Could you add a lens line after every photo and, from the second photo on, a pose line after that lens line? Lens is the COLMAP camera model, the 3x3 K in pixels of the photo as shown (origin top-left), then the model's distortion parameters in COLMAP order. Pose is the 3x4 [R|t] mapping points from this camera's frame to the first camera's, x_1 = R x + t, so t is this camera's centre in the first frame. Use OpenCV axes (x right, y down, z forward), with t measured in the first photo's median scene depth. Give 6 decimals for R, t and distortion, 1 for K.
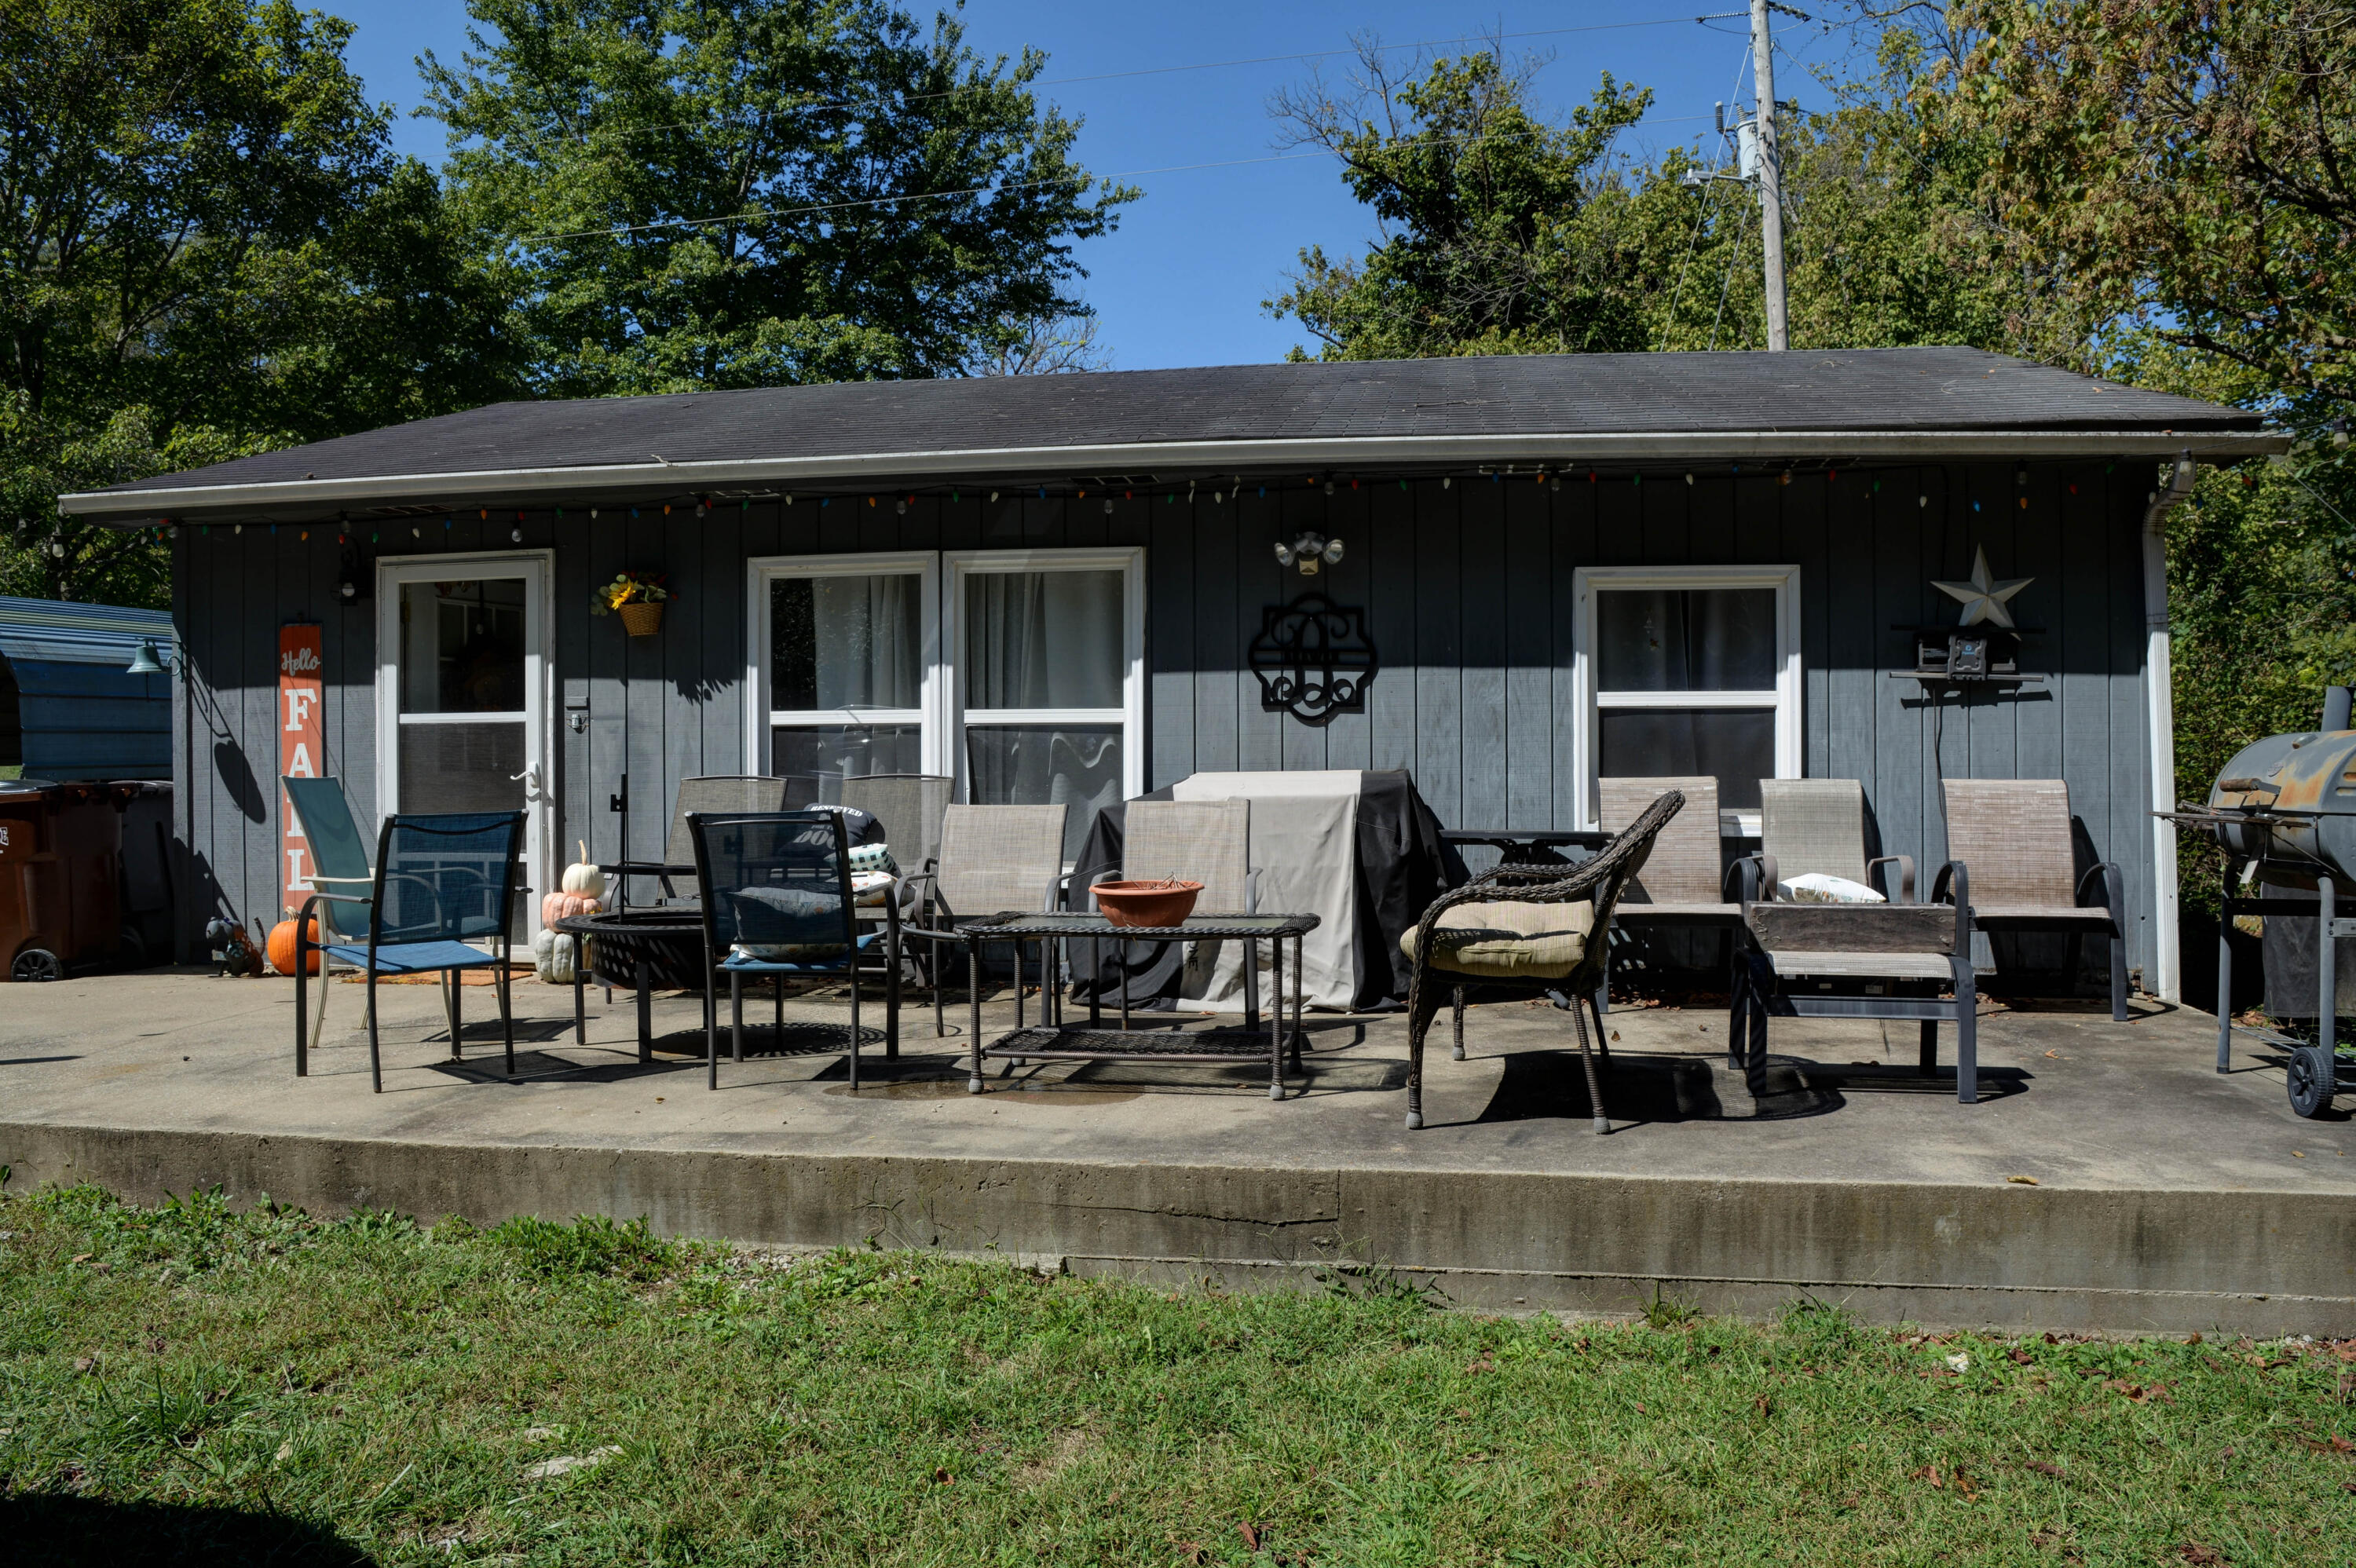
lens RADIAL K [[1624.2, 0, 1178.0], [0, 1624.2, 784.0], [0, 0, 1]] dist [-0.090600, 0.005392]
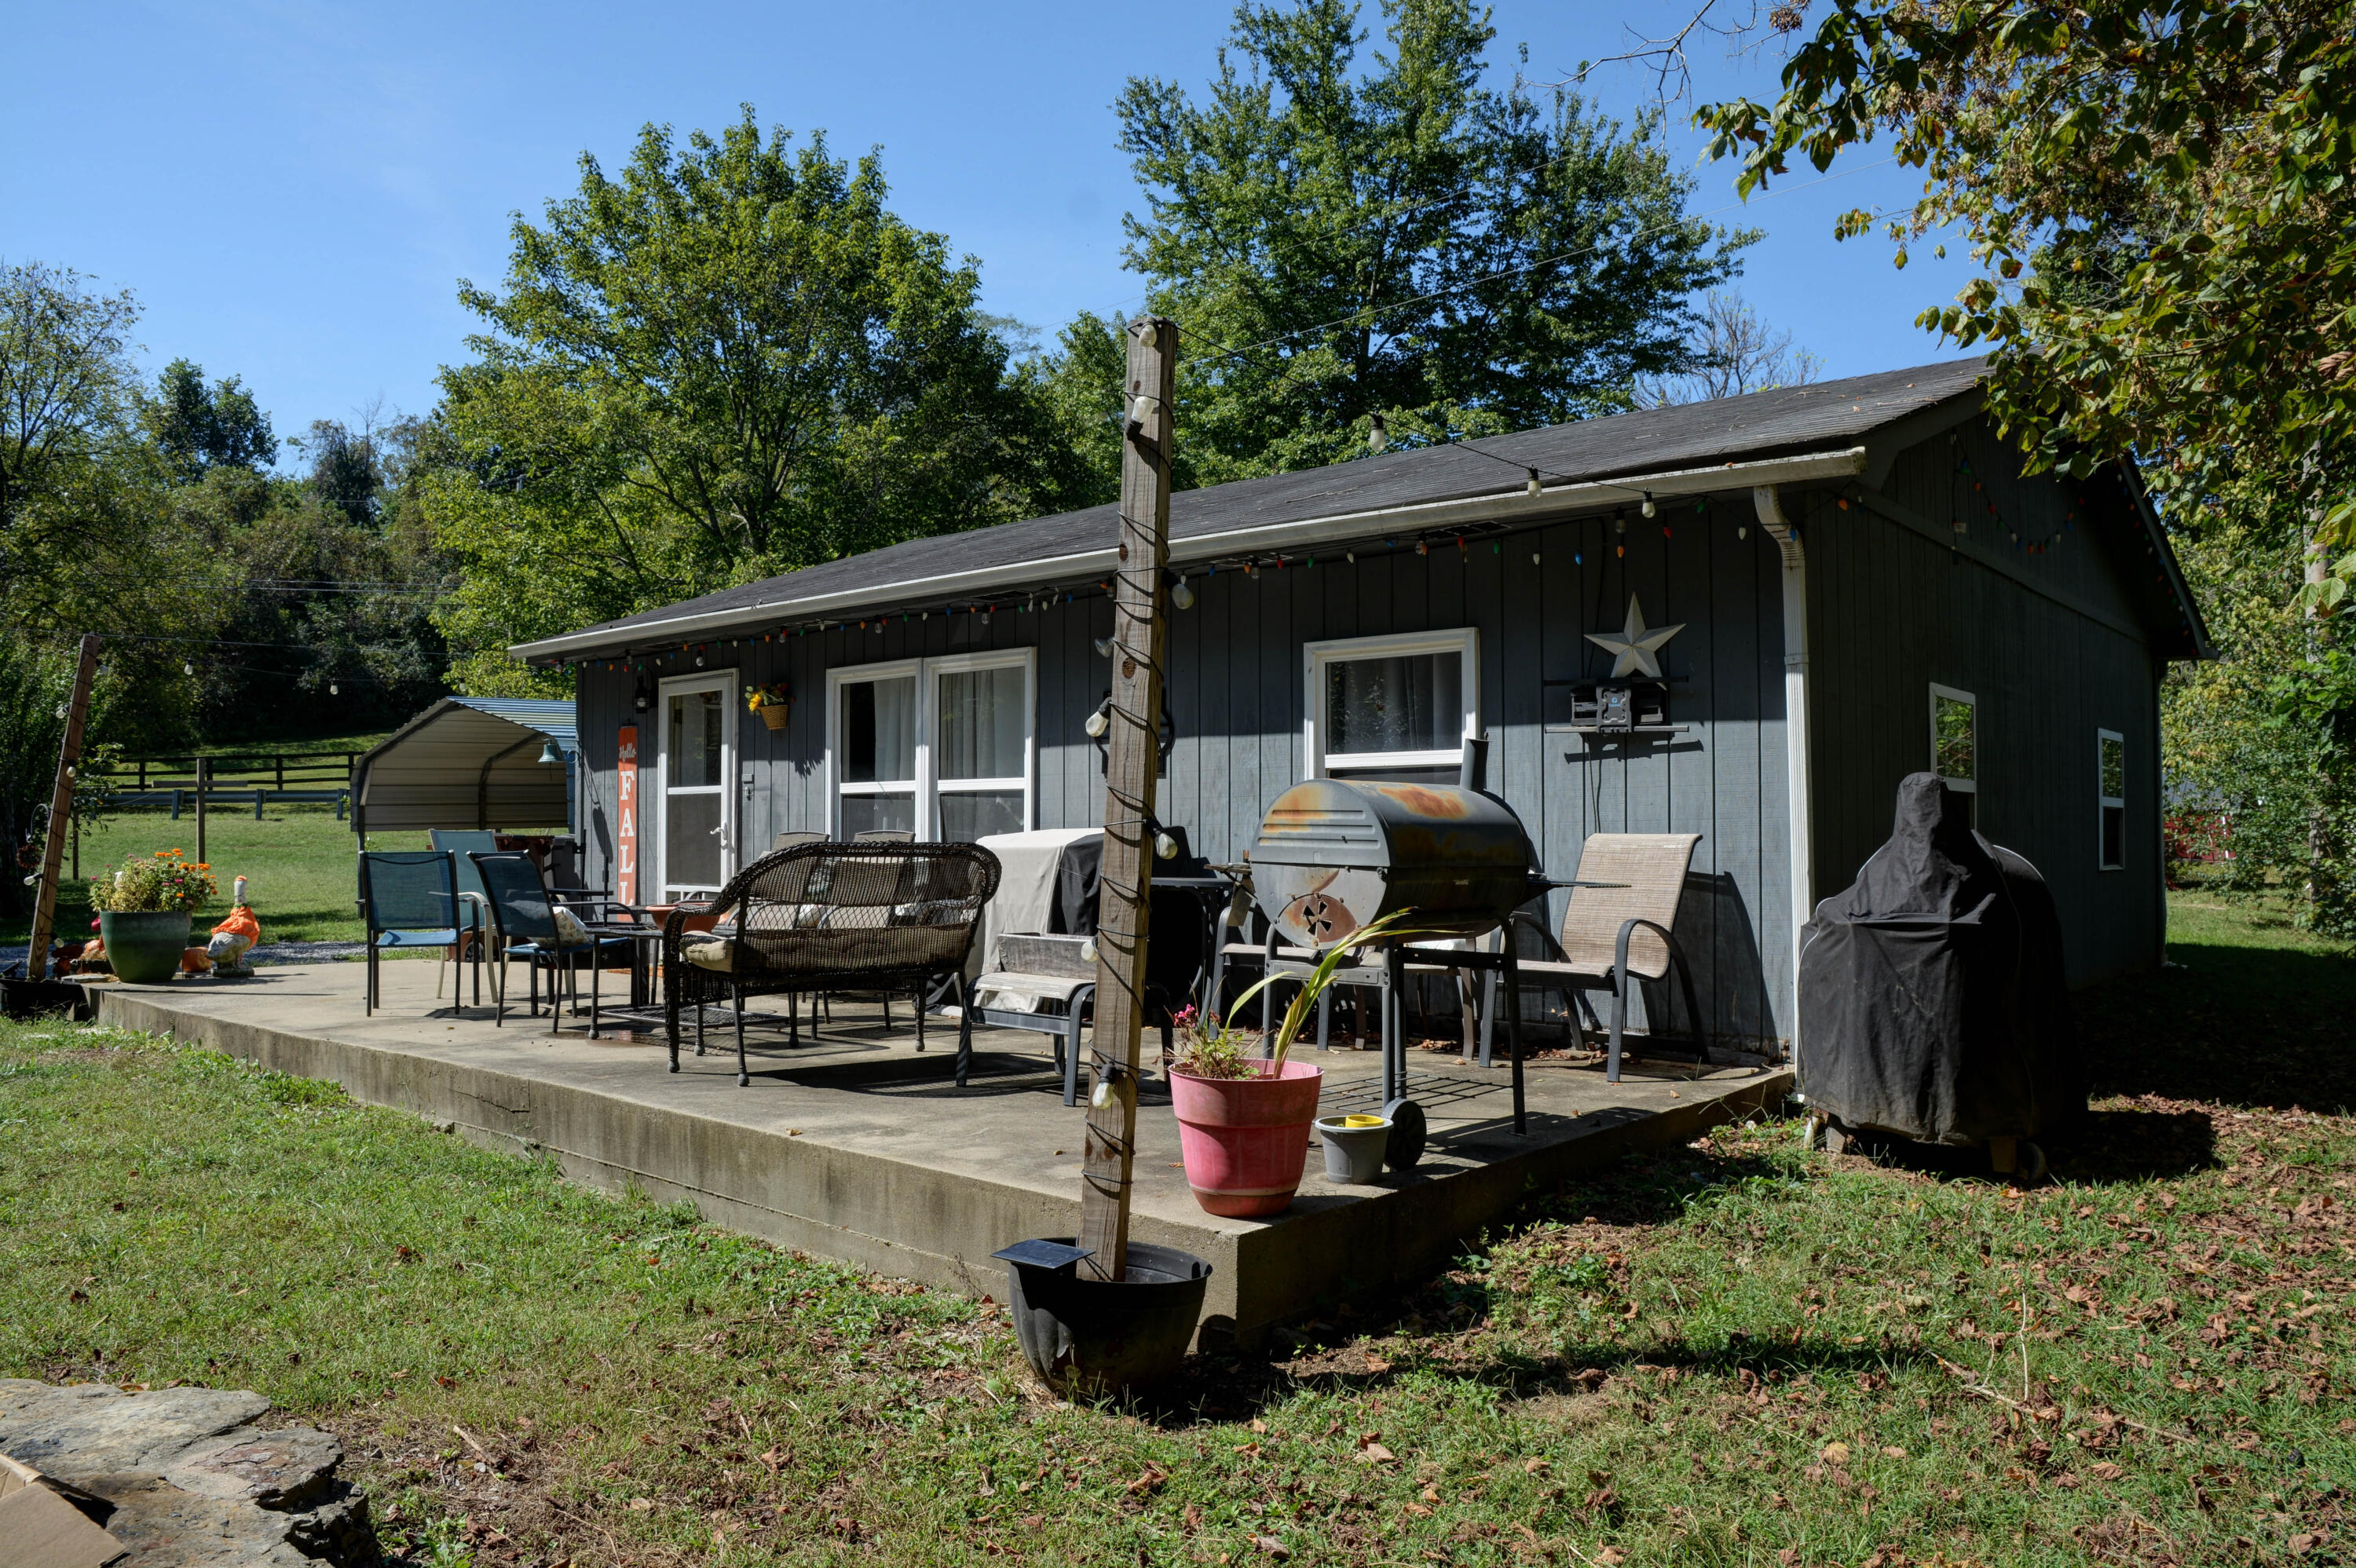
lens RADIAL K [[1708.3, 0, 1178.0], [0, 1708.3, 784.0], [0, 0, 1]] dist [-0.112263, -0.003237]
pose [[0.836542, -0.014125, -0.547721, 0.752868], [-0.009837, 0.999119, -0.040790, 0.010550], [0.547815, 0.039511, 0.835666, -0.021719]]
